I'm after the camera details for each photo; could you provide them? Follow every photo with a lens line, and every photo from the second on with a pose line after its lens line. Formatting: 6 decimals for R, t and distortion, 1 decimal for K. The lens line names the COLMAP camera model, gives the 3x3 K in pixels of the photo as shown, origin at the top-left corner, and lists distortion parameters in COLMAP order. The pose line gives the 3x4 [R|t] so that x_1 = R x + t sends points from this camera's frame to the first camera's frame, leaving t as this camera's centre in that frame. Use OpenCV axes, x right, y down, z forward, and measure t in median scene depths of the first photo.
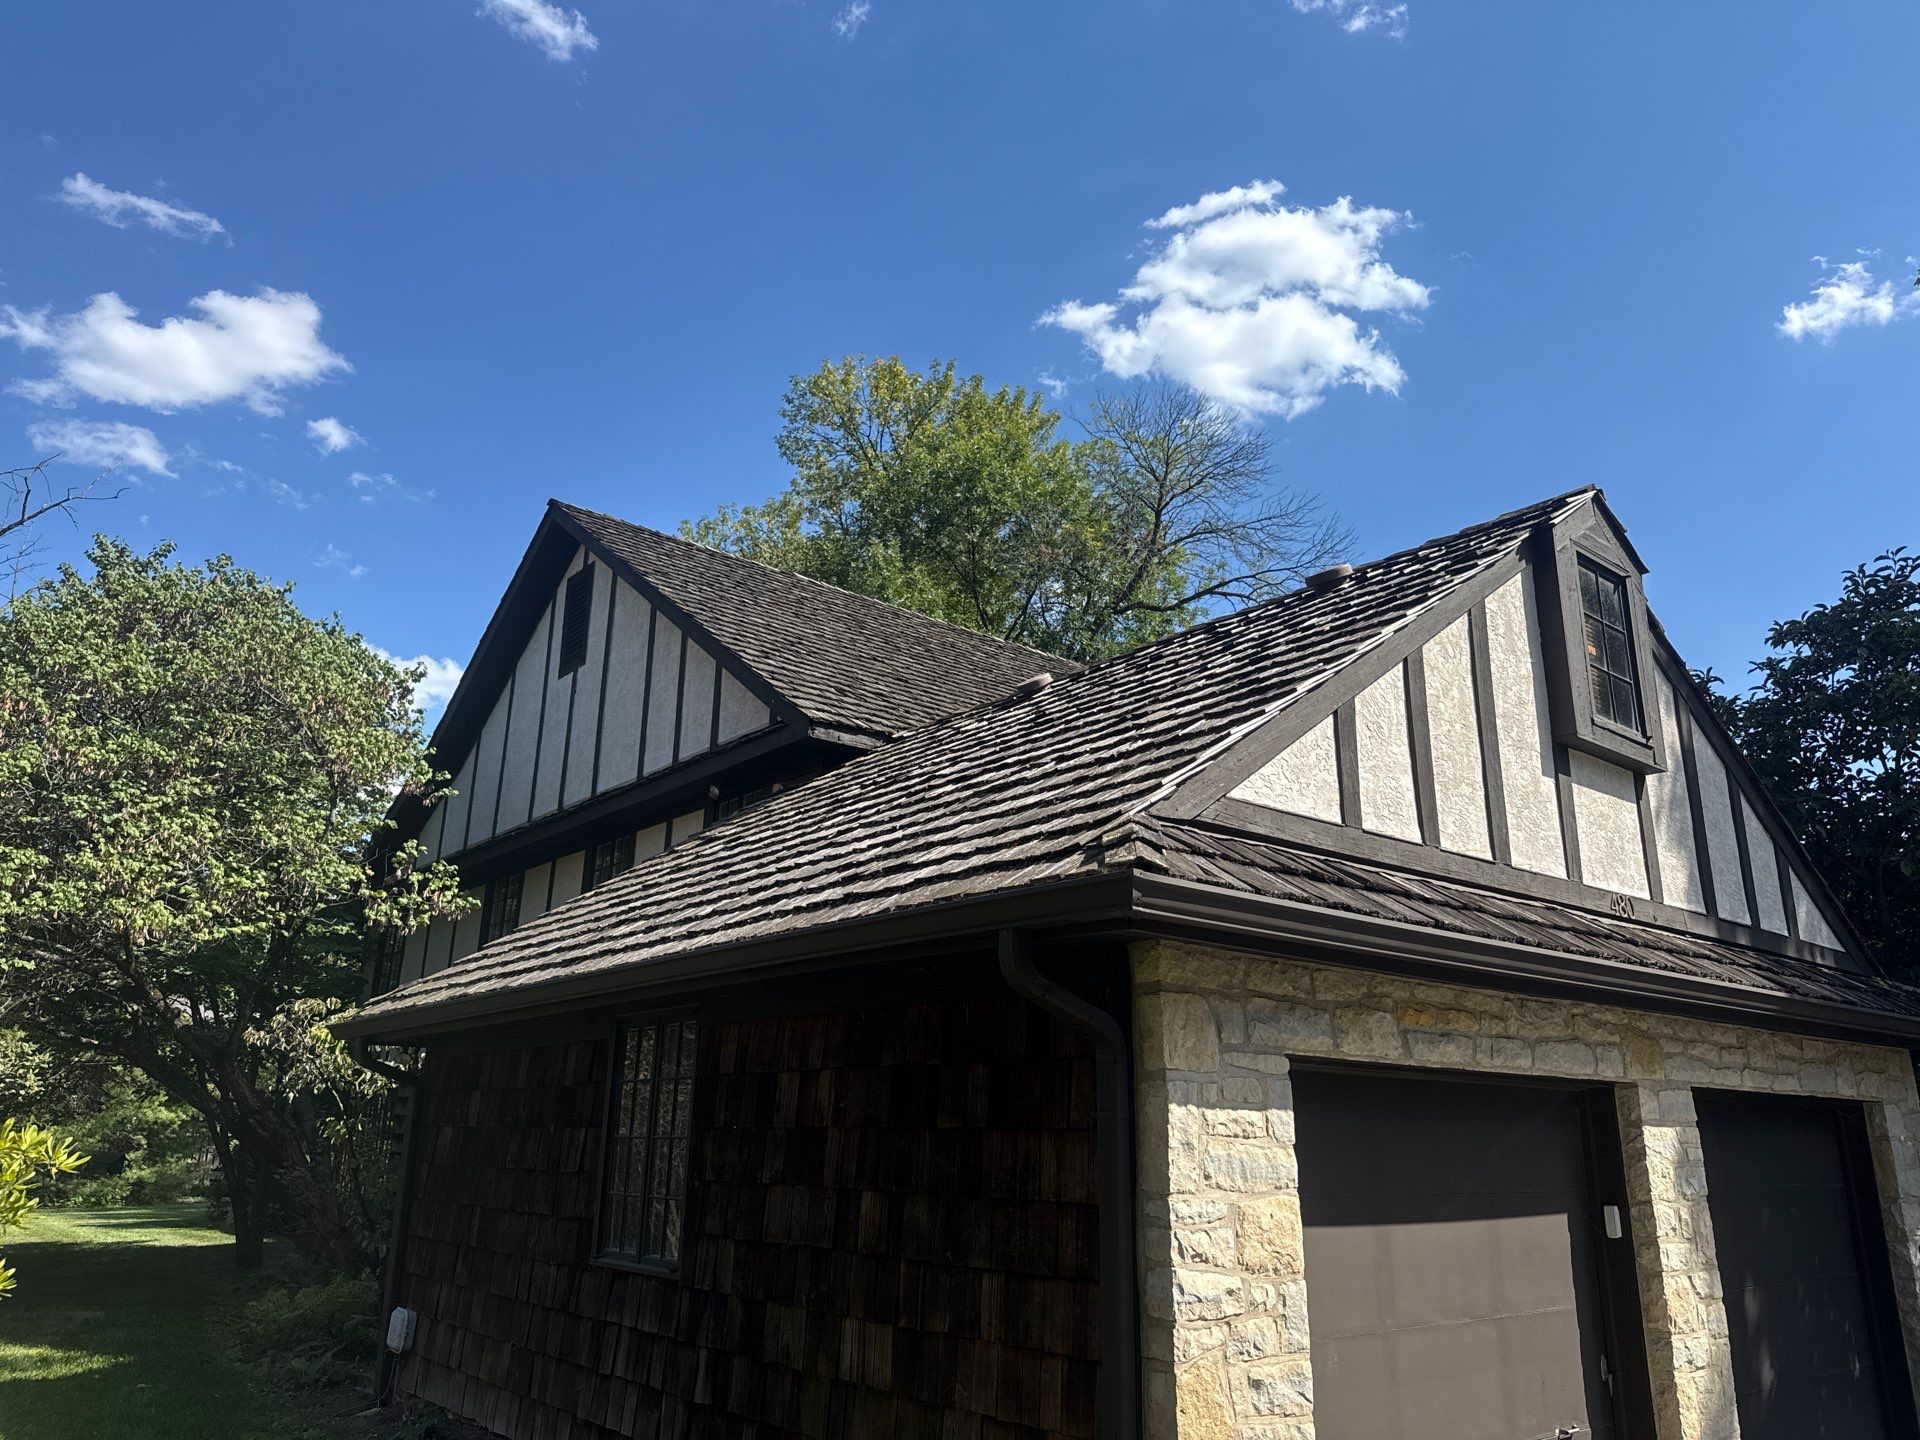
lens RADIAL K [[1343.5, 0, 964.9], [0, 1343.5, 713.9], [0, 0, 1]] dist [0.006111, 0.003084]
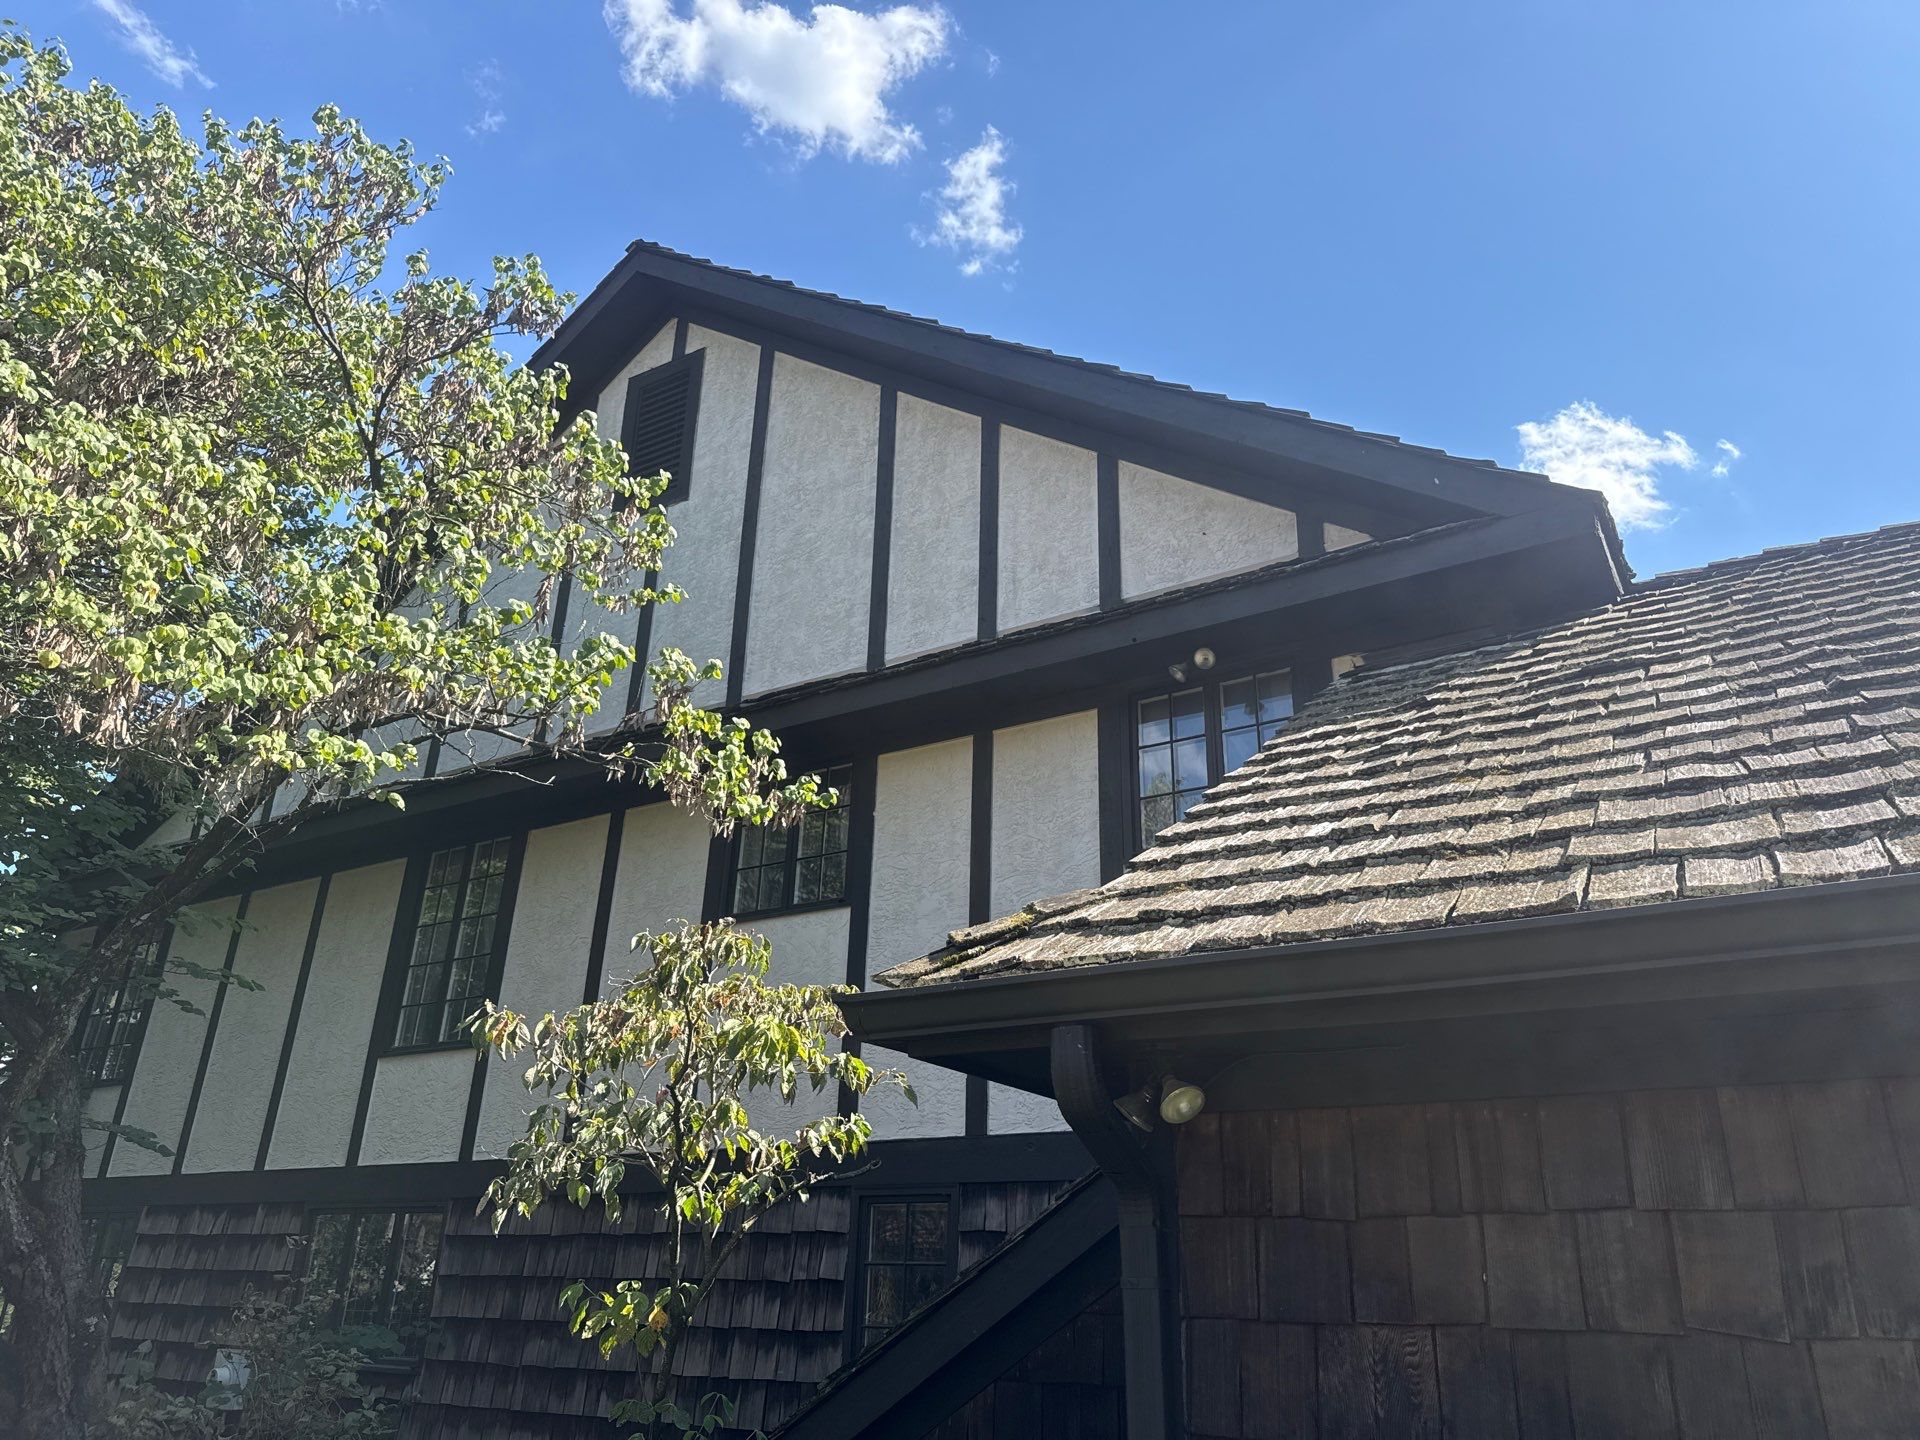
lens RADIAL K [[1343.5, 0, 964.9], [0, 1343.5, 713.9], [0, 0, 1]] dist [0.006111, 0.003084]
pose [[0.947293, 0.133802, 0.291089, -0.267987], [-0.103288, 0.987645, -0.117851, 0.094582], [-0.303261, 0.081574, 0.949409, 0.328552]]
